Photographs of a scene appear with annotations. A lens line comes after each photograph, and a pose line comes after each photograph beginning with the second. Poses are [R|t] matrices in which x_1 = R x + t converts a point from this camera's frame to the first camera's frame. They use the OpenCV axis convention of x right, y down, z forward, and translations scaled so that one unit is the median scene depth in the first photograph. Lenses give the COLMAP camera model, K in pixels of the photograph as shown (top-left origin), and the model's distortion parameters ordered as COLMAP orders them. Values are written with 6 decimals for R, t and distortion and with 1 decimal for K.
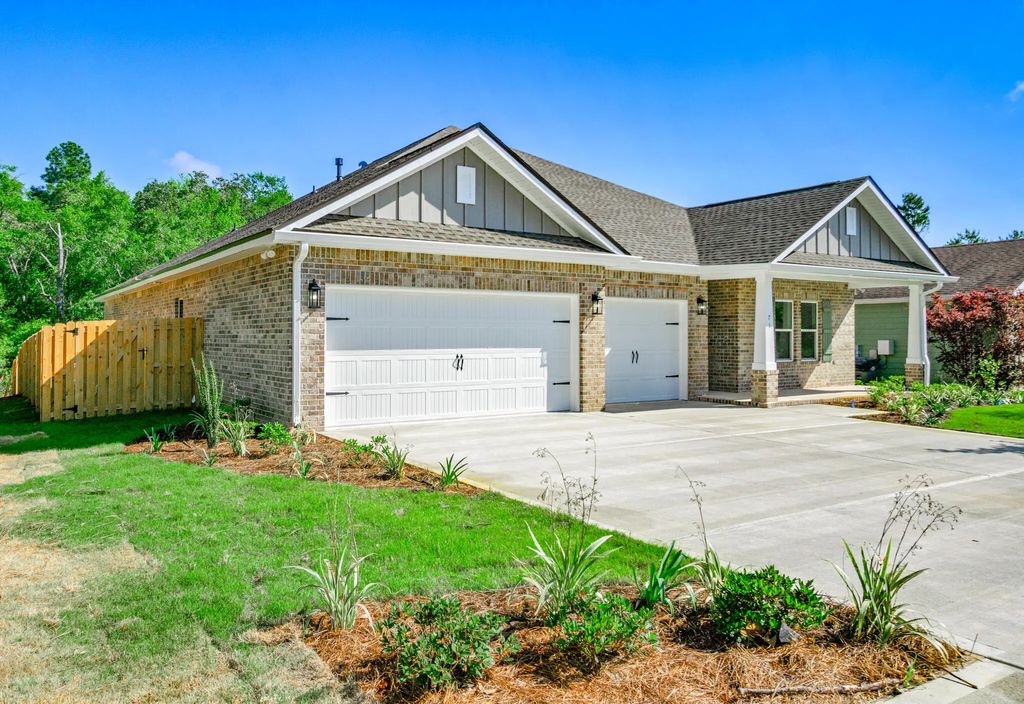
lens RADIAL K [[756.4, 0, 513.2], [0, 756.4, 342.2], [0, 0, 1]] dist [-0.001666, -0.000797]
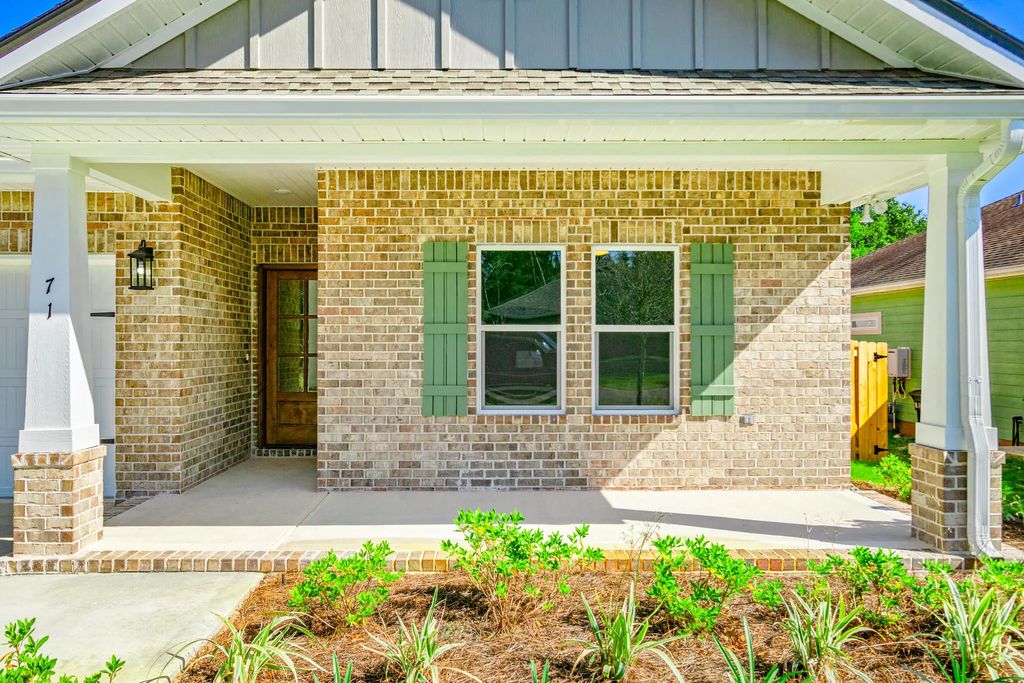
lens RADIAL K [[738.3, 0, 506.0], [0, 738.3, 344.2], [0, 0, 1]] dist [-0.000510, -0.002052]
pose [[0.833116, -0.001725, -0.553096, 0.776844], [-0.004538, 0.999940, -0.009954, -0.006300], [0.553080, 0.010802, 0.833058, 0.986508]]
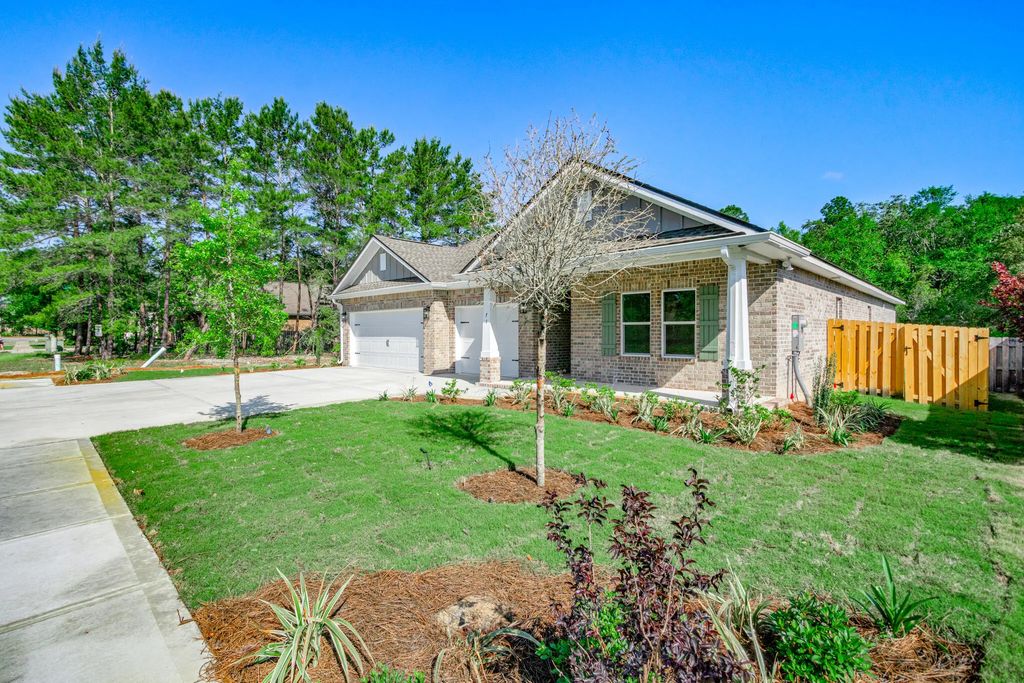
lens RADIAL K [[464.0, 0, 511.7], [0, 464.0, 338.6], [0, 0, 1]] dist [-0.003318, -0.000158]
pose [[0.221763, 0.009160, -0.975058, 1.266468], [-0.008402, 0.999937, 0.007483, 0.000380], [0.975064, 0.006533, 0.221826, 1.011956]]
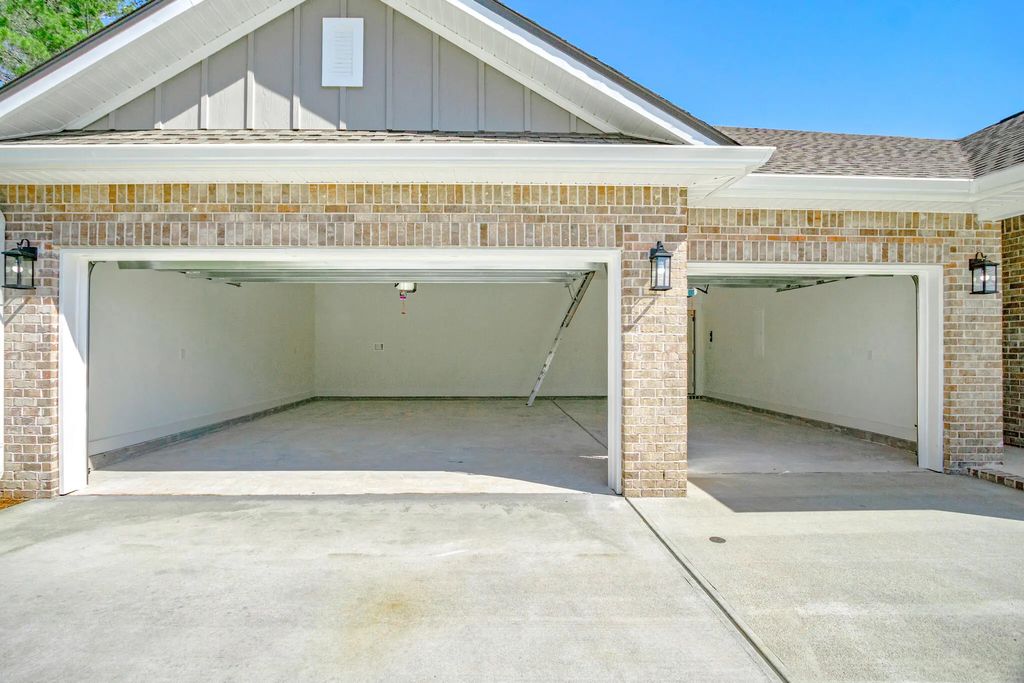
lens RADIAL K [[451.7, 0, 512.4], [0, 451.7, 357.9], [0, 0, 1]] dist [-0.013008, 0.000128]
pose [[0.831476, 0.003175, -0.555552, 0.201069], [-0.004278, 0.999991, -0.000689, 0.005940], [0.555544, 0.002949, 0.831482, 0.764402]]
